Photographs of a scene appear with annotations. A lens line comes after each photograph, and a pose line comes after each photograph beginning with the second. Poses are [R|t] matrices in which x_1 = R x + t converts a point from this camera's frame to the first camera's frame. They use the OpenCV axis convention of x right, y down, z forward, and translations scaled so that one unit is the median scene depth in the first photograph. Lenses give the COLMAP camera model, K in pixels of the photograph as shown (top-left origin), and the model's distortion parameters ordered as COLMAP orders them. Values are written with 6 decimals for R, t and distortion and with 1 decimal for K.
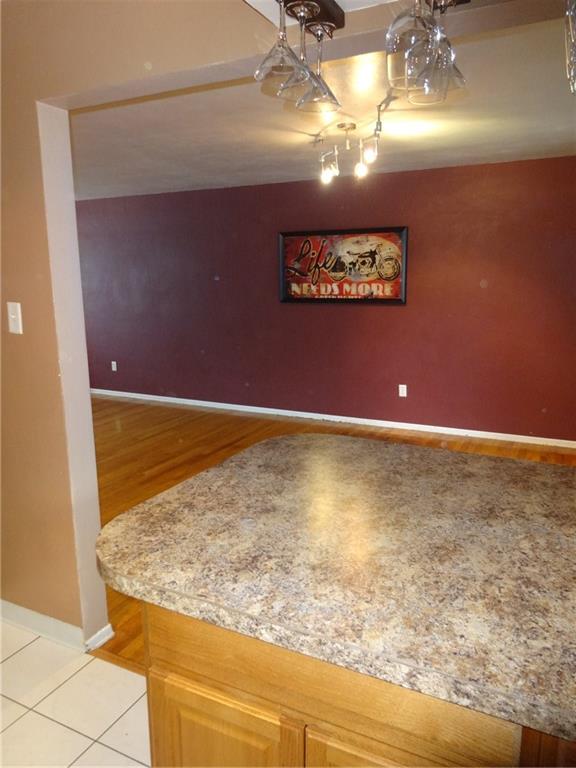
lens RADIAL K [[564.4, 0, 288.5], [0, 564.4, 380.6], [0, 0, 1]] dist [0.007308, -0.012806]
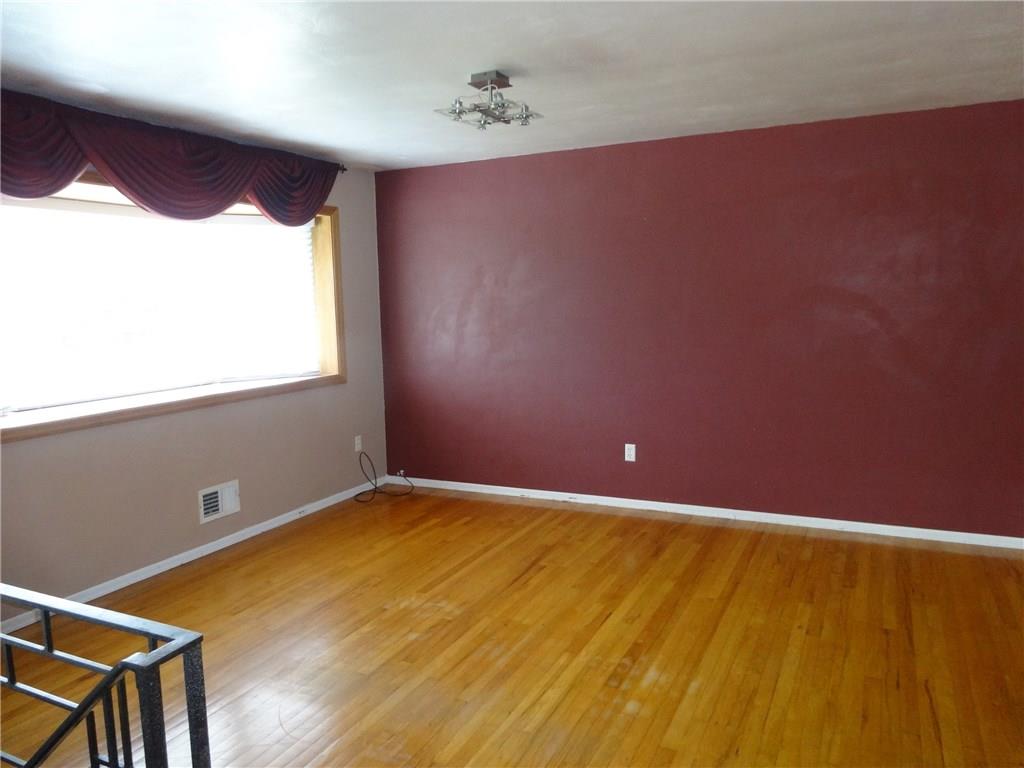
lens RADIAL K [[752.5, 0, 511.8], [0, 752.5, 385.6], [0, 0, 1]] dist [0.007308, -0.012806]
pose [[0.999804, -0.017489, 0.009252, -0.548580], [0.018094, 0.997386, -0.069953, -0.053246], [-0.008004, 0.070107, 0.997507, 0.370736]]
